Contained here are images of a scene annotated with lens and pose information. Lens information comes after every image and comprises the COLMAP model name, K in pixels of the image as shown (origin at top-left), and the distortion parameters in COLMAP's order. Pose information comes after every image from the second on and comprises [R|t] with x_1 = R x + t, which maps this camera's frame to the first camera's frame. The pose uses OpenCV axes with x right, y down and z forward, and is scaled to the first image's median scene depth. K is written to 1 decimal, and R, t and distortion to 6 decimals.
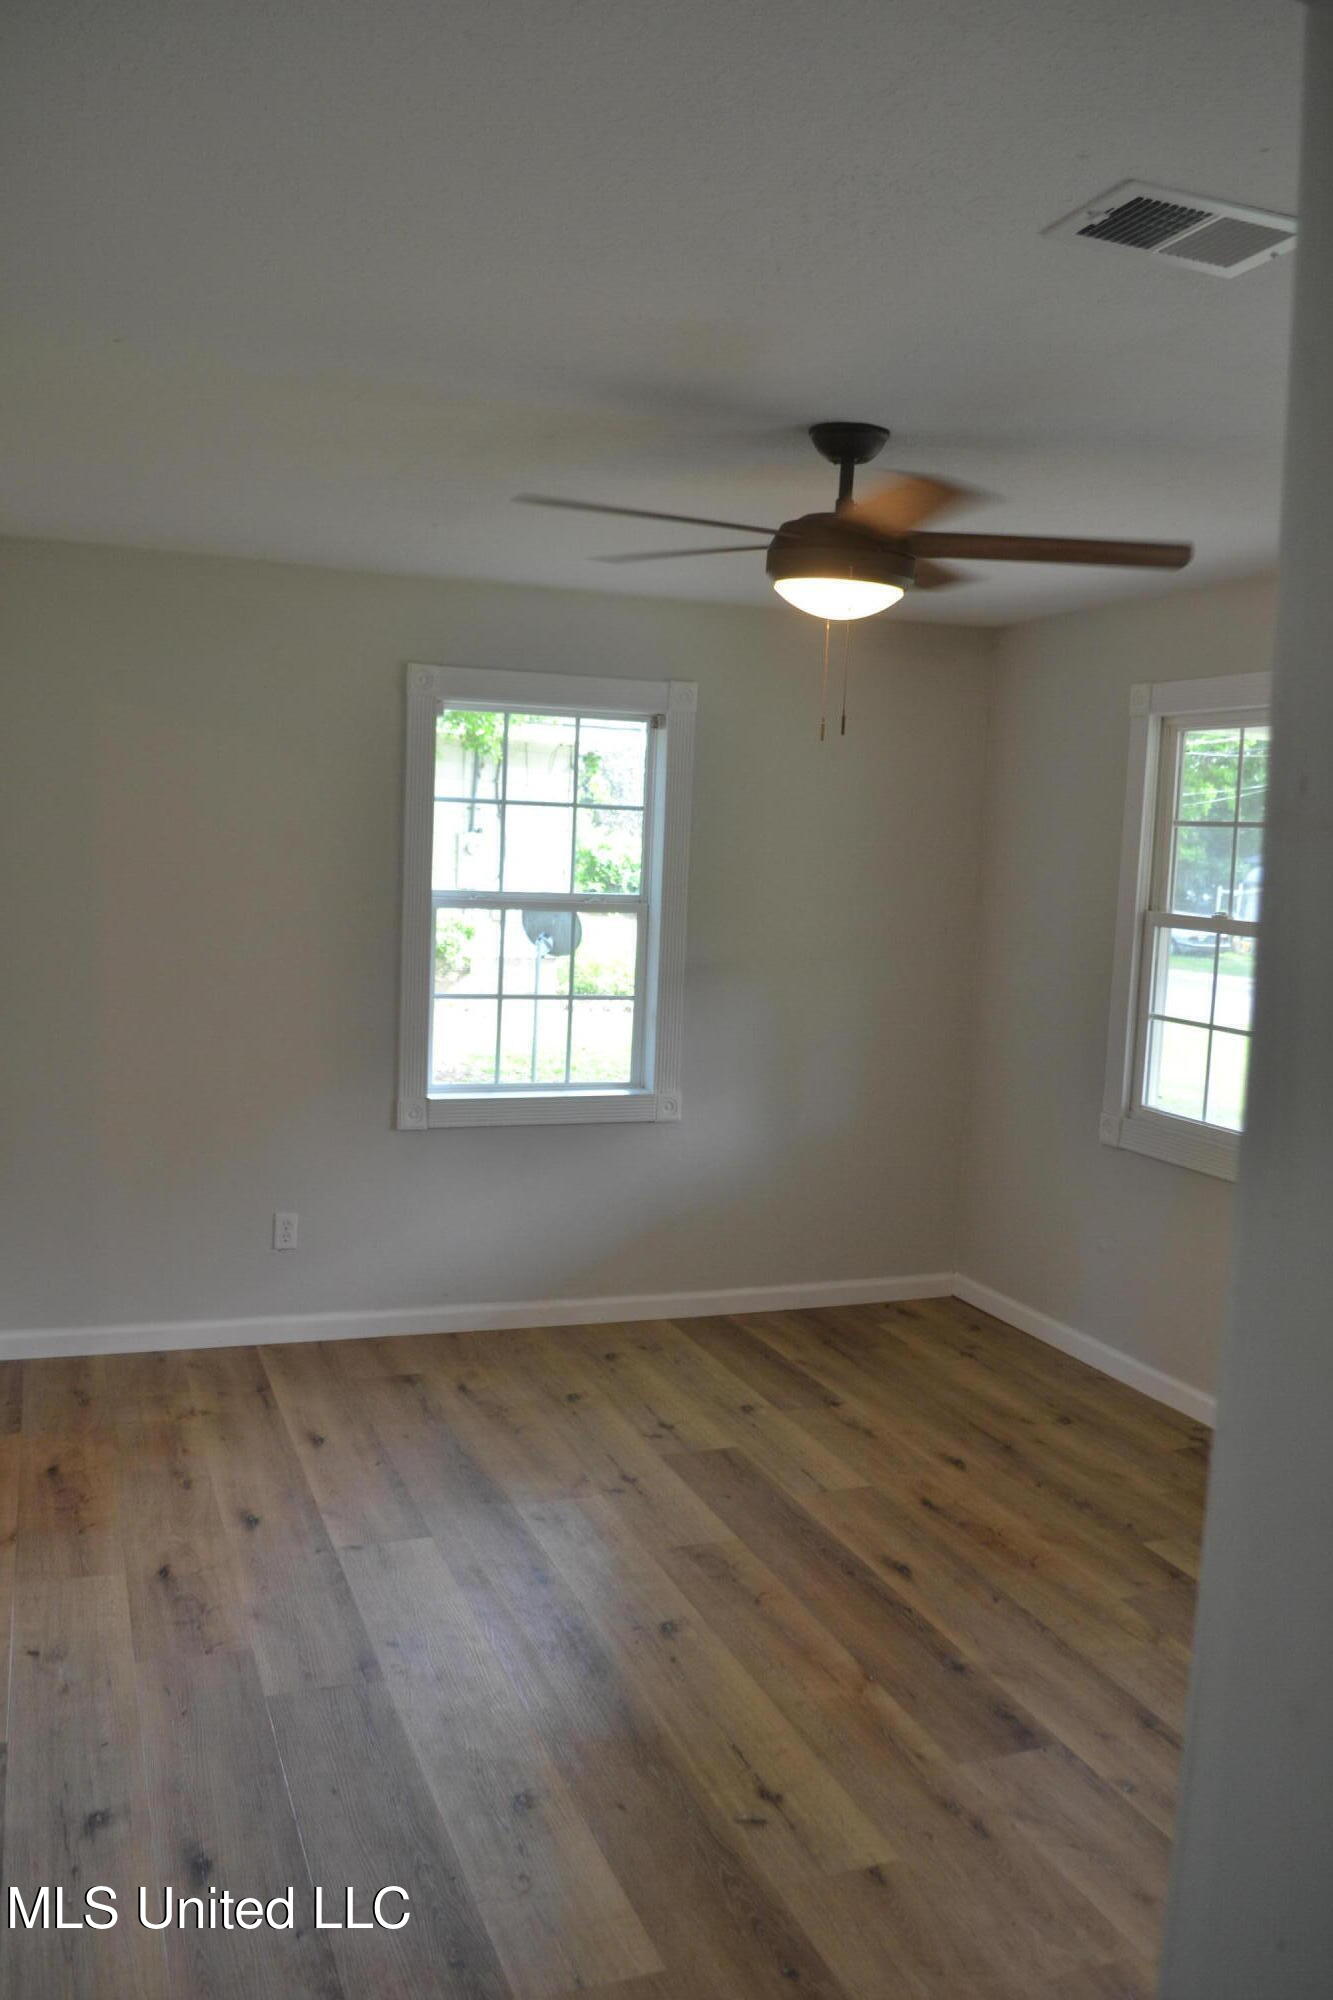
lens RADIAL K [[1601.7, 0, 677.4], [0, 1601.7, 990.3], [0, 0, 1]] dist [-0.085543, 0.014311]
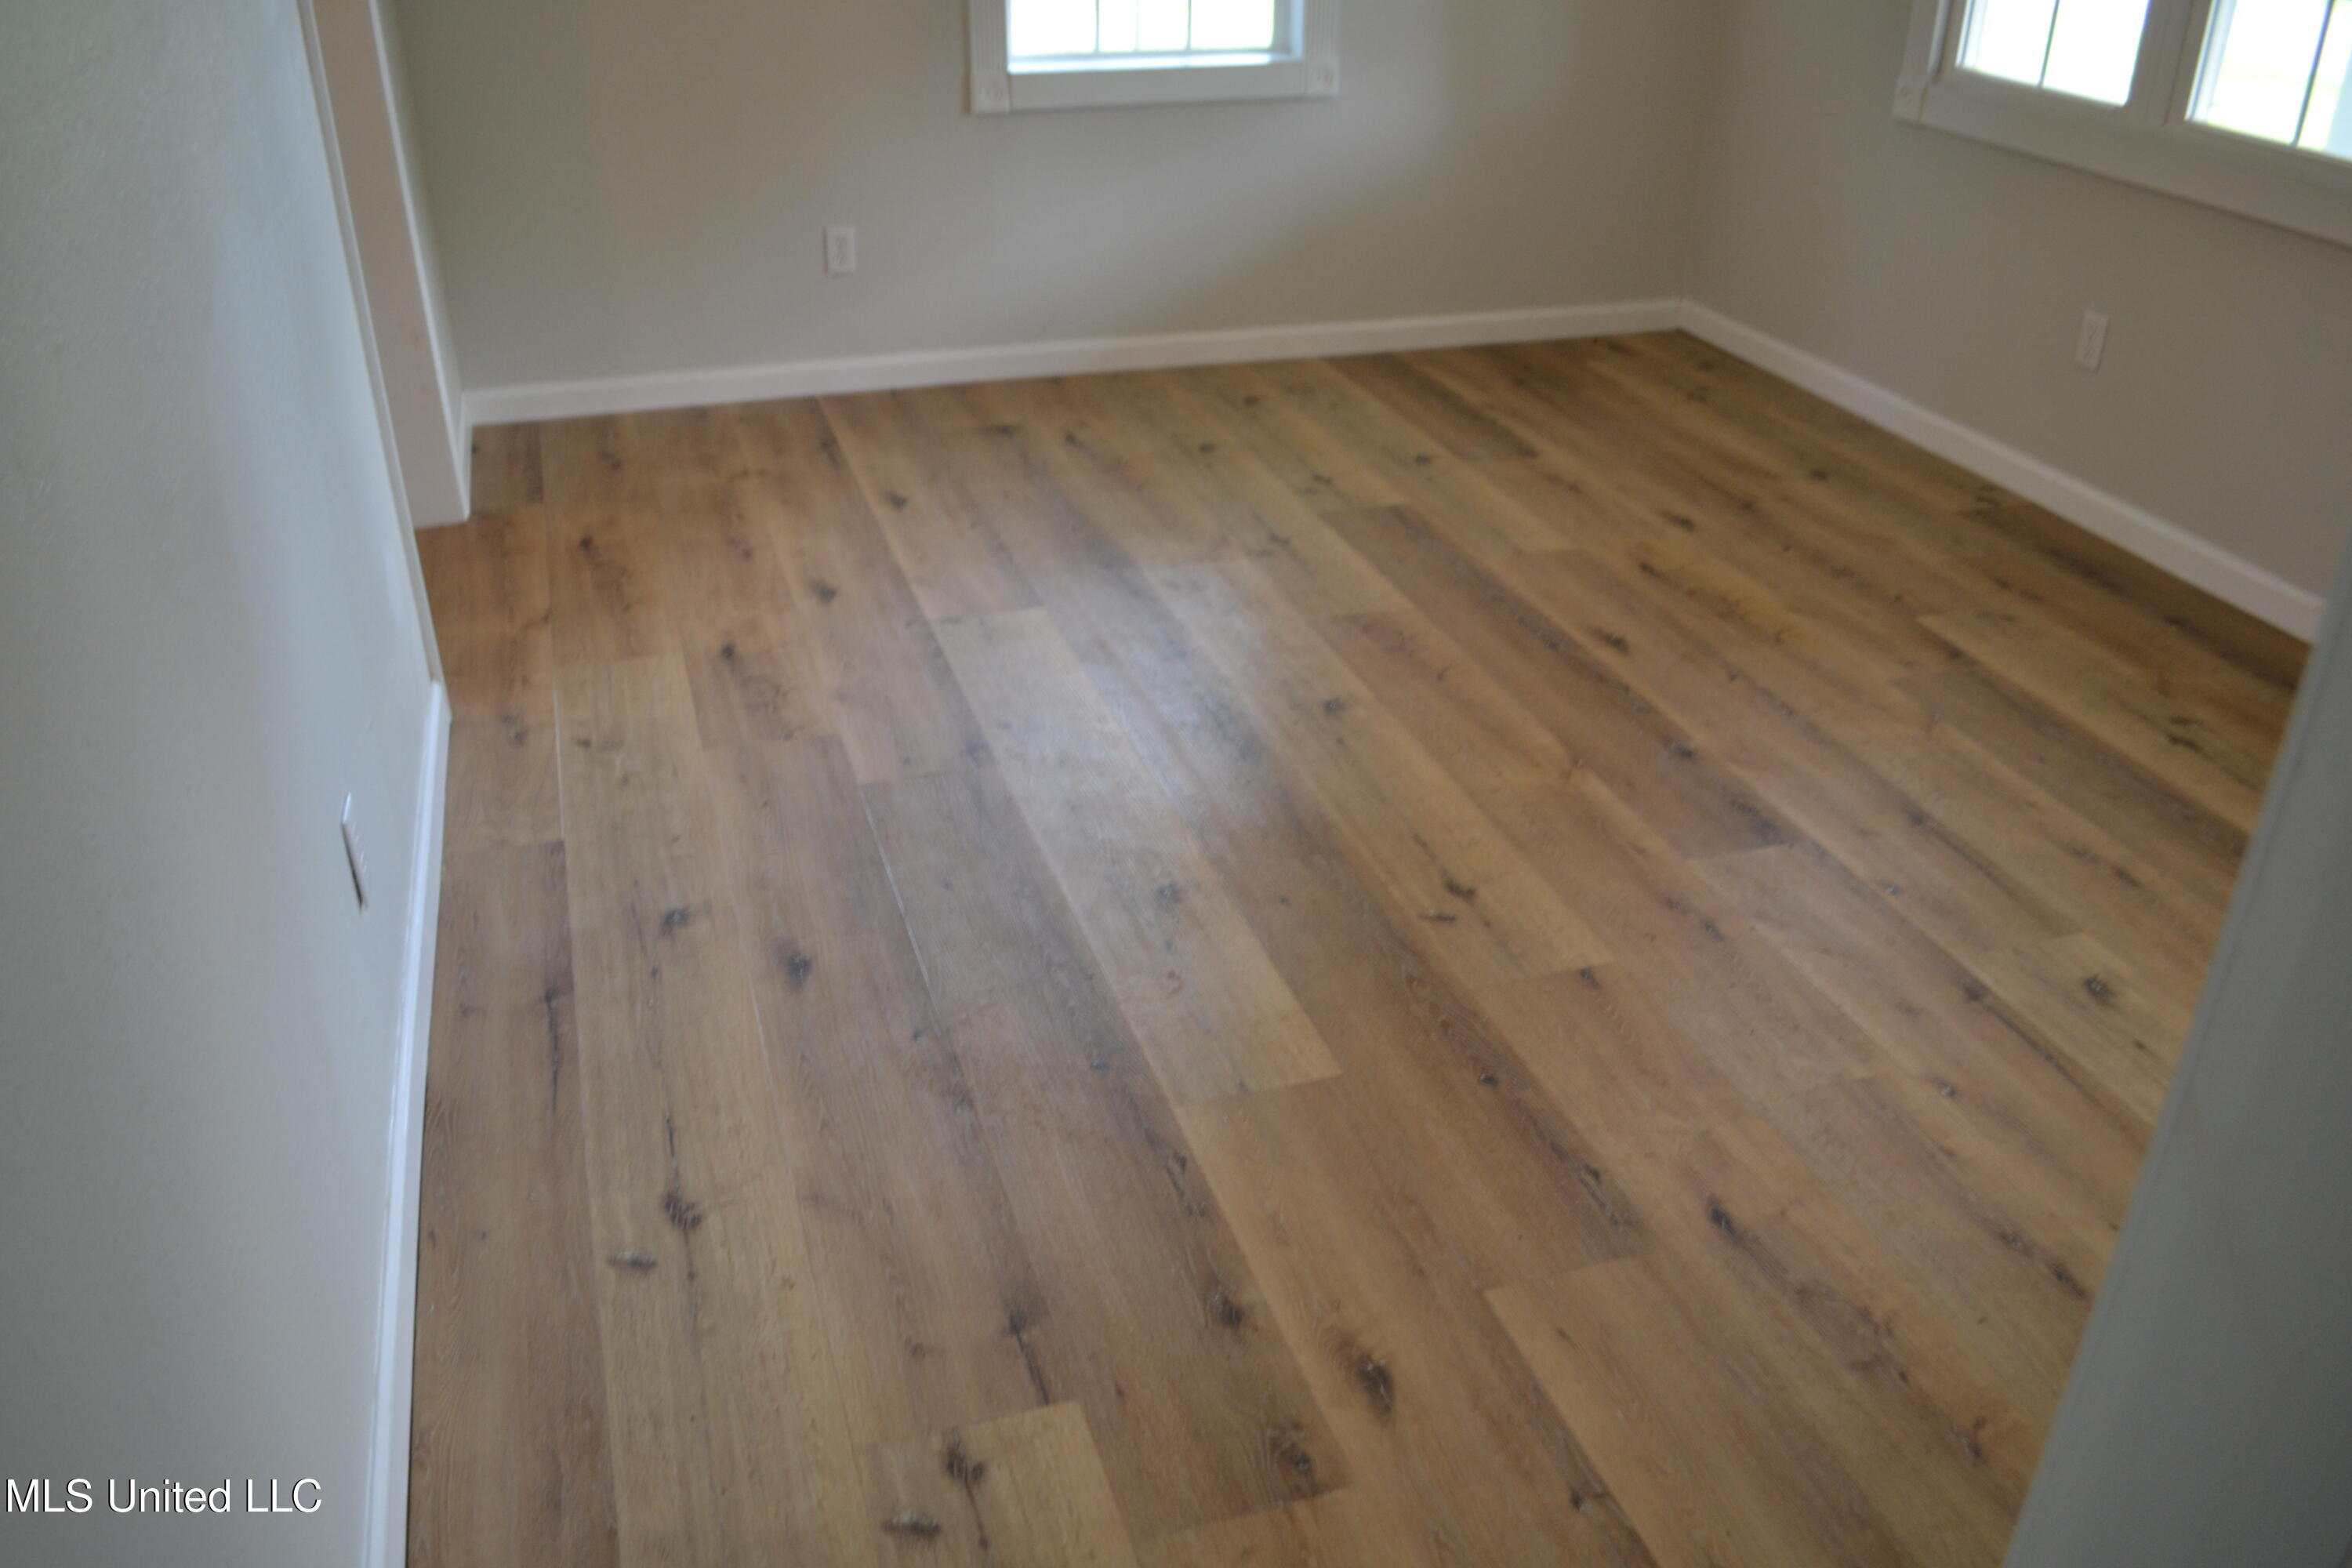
lens RADIAL K [[1893.6, 0, 1176.0], [0, 1893.6, 784.0], [0, 0, 1]] dist [-0.080637, 0.006198]
pose [[0.997511, 0.002385, -0.070471, -0.016475], [0.025500, 0.919582, 0.392070, 0.044947], [0.065739, -0.392892, 0.917232, 0.061317]]
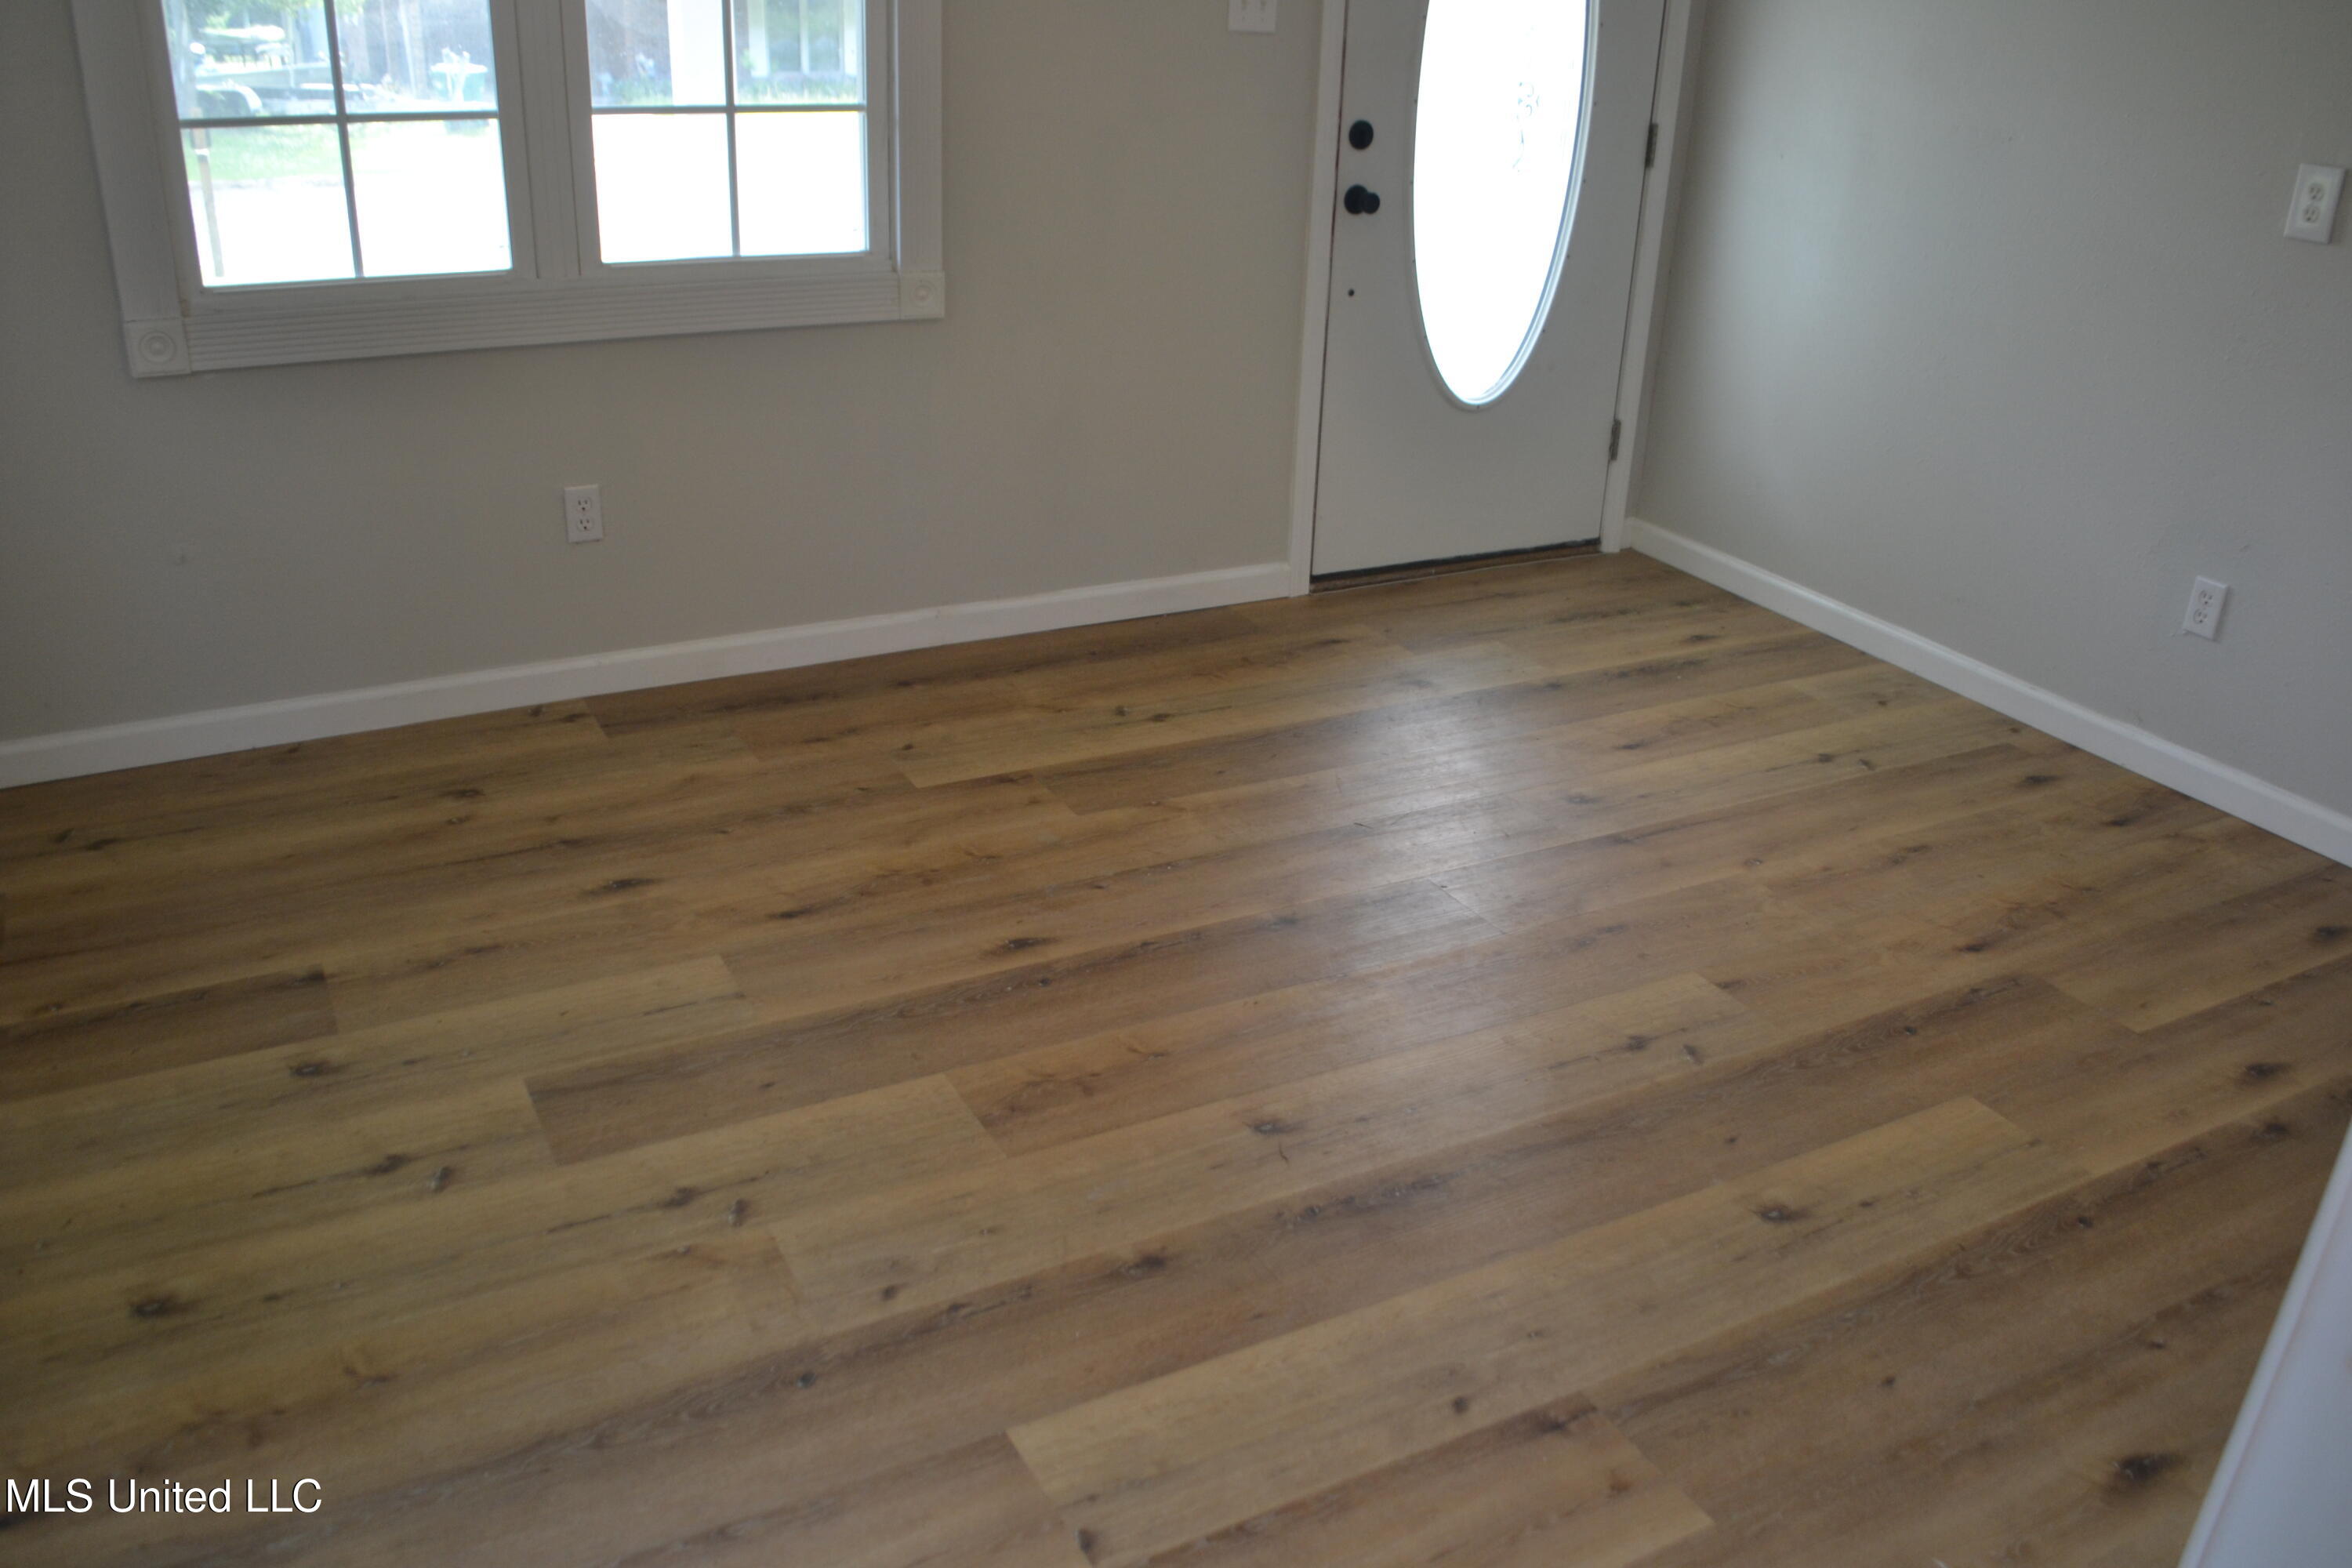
lens RADIAL K [[1893.6, 0, 1176.0], [0, 1893.6, 784.0], [0, 0, 1]] dist [-0.080637, 0.006198]
pose [[-0.116806, -0.452203, 0.884234, -0.570640], [0.053361, 0.886185, 0.460249, -0.078880], [-0.991720, 0.100944, -0.079382, 0.981862]]
